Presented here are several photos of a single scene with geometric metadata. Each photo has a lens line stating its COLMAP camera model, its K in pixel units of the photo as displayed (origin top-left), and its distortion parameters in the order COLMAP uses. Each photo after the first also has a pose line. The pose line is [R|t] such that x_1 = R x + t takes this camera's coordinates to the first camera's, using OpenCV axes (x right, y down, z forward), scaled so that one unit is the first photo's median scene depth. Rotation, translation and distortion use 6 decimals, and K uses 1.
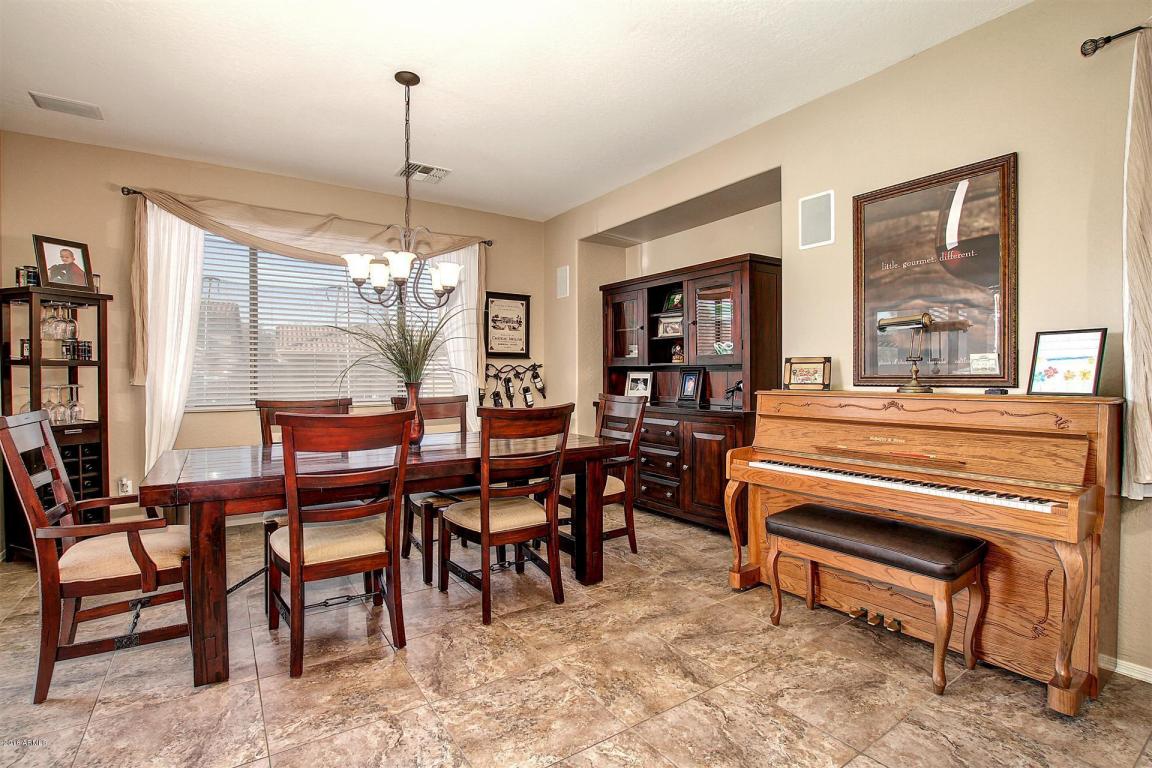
lens RADIAL K [[546.9, 0, 578.5], [0, 546.9, 381.3], [0, 0, 1]] dist [-0.026839, -0.001069]
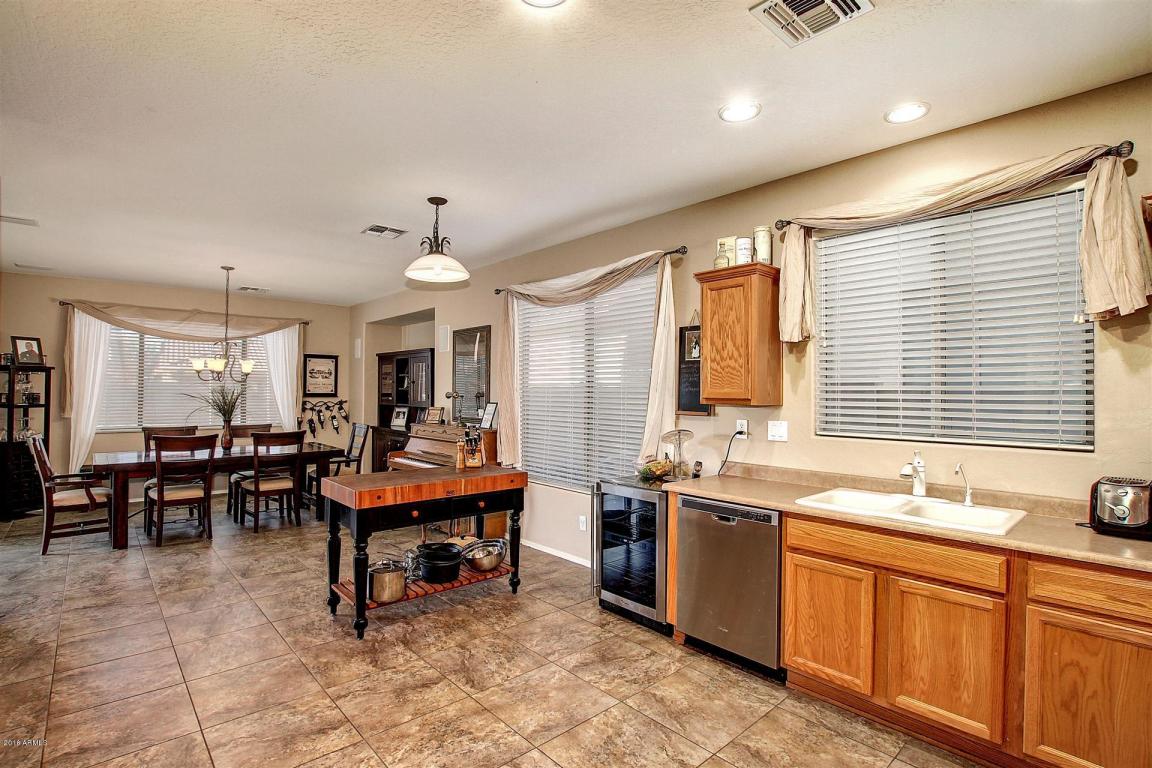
lens RADIAL K [[546.9, 0, 573.5], [0, 546.9, 385.2], [0, 0, 1]] dist [-0.026839, -0.001069]
pose [[0.989825, 0.010408, 0.141908, 0.612243], [-0.007336, 0.999728, -0.022150, -0.080560], [-0.142100, 0.020884, 0.989632, -1.047561]]
